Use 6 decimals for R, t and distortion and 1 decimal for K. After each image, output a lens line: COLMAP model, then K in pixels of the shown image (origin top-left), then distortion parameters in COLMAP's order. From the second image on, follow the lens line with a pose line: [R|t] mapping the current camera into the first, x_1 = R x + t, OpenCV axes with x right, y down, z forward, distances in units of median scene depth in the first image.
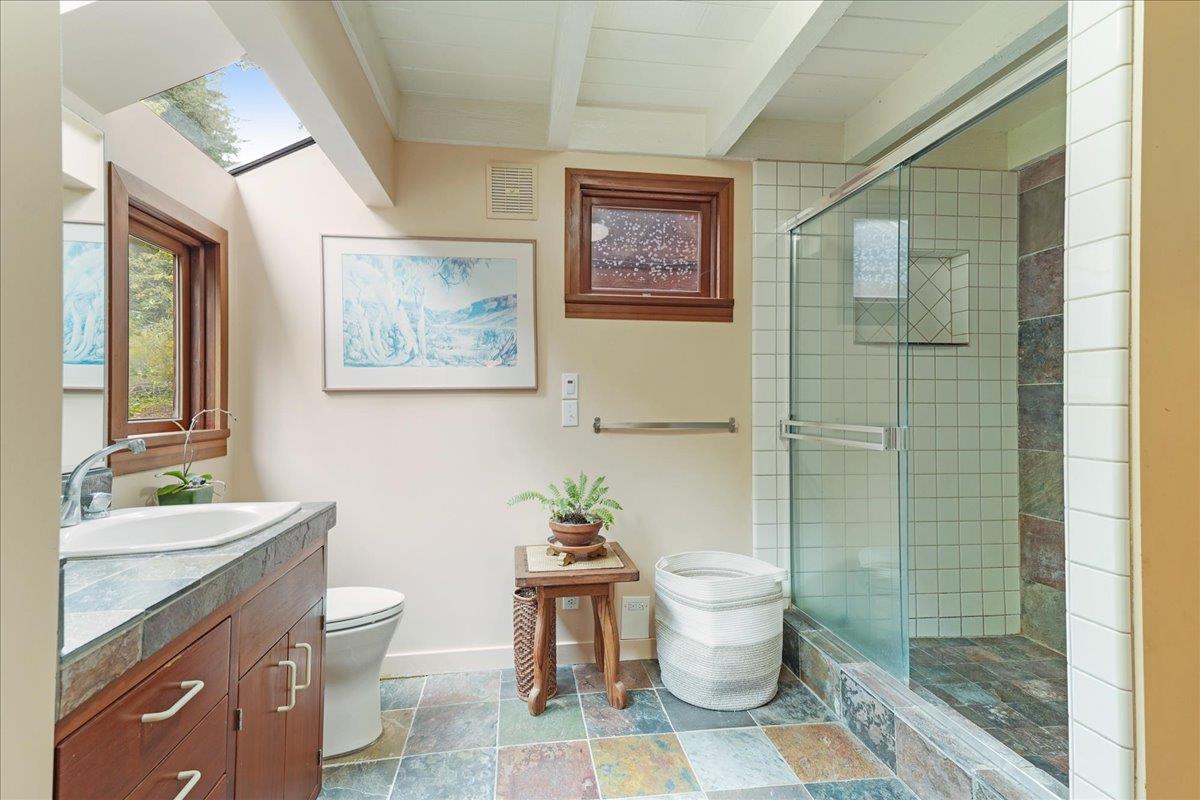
lens RADIAL K [[563.2, 0, 584.8], [0, 563.2, 393.6], [0, 0, 1]] dist [0.019530, -0.000066]
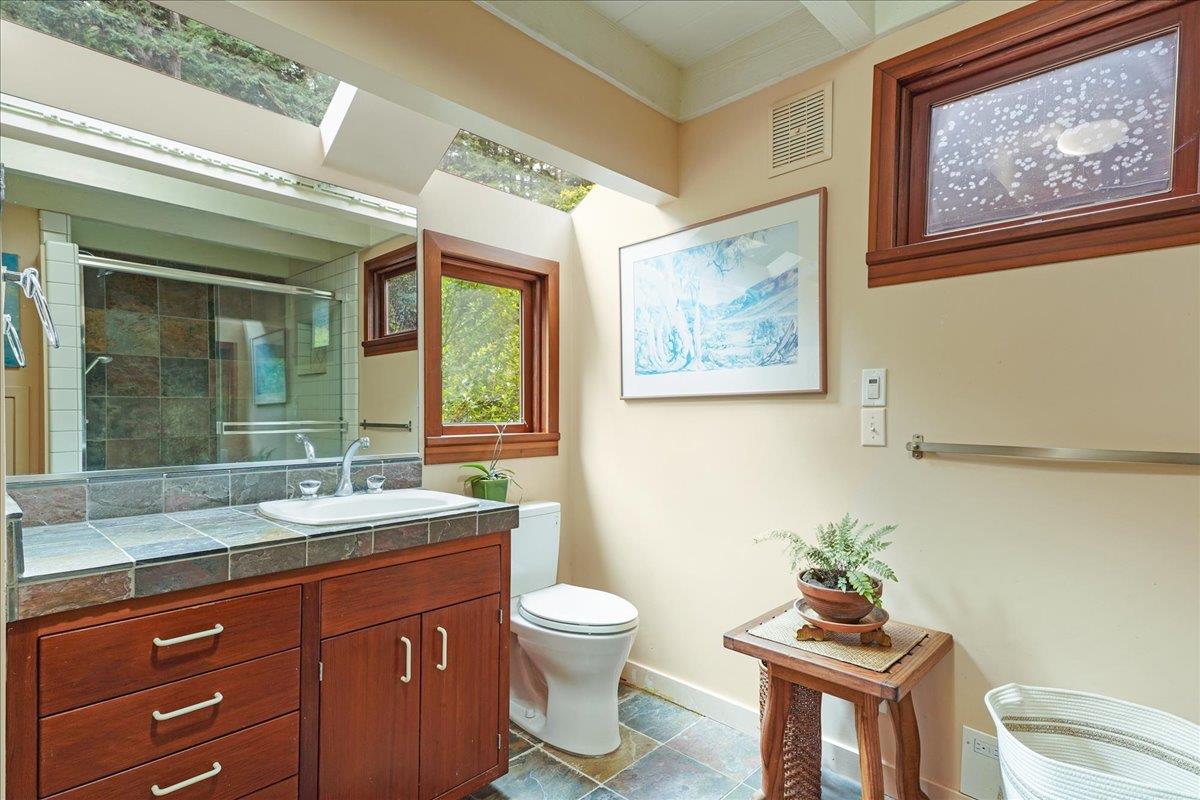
lens RADIAL K [[553.3, 0, 599.2], [0, 553.3, 426.1], [0, 0, 1]] dist [0.004441, -0.000188]
pose [[0.638849, 0.022033, -0.769016, 0.287559], [0.007851, 0.999351, 0.035155, 0.007622], [0.769292, -0.028496, 0.638262, 0.317427]]
